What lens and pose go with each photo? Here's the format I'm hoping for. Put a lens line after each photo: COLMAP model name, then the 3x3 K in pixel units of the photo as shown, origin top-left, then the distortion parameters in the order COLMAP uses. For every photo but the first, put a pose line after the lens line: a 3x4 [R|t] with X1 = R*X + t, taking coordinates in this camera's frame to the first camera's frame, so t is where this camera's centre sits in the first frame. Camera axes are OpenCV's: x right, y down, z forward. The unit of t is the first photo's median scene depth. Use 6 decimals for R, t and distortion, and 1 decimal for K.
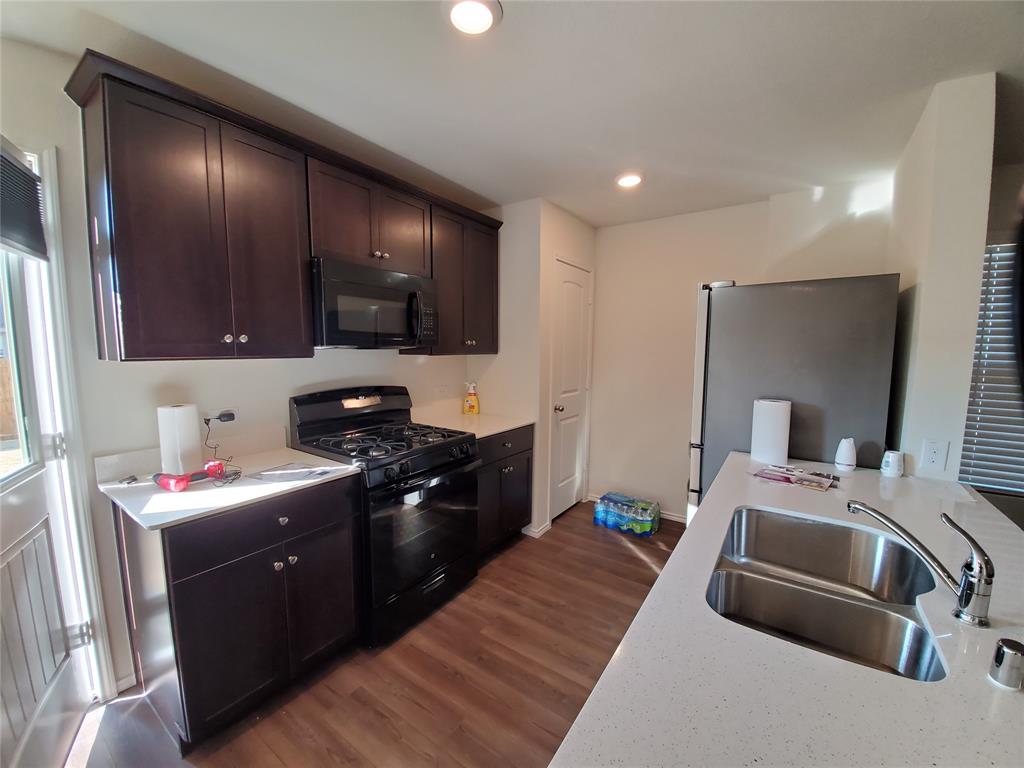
lens RADIAL K [[410.5, 0, 513.5], [0, 410.5, 391.5], [0, 0, 1]] dist [-0.002941, -0.000475]
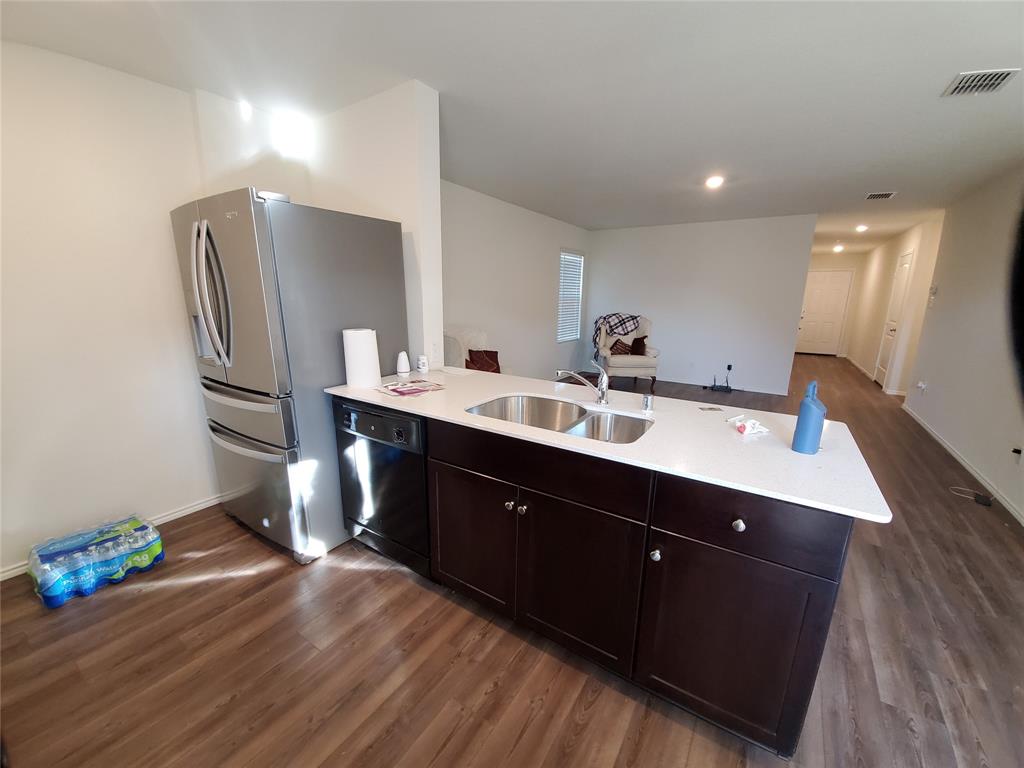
lens RADIAL K [[410.5, 0, 514.9], [0, 410.5, 387.4], [0, 0, 1]] dist [-0.002941, -0.000475]
pose [[-0.015194, -0.222074, 0.974911, -0.288128], [0.094906, 0.970302, 0.222503, -0.018850], [-0.995370, 0.095905, 0.006333, 0.405240]]
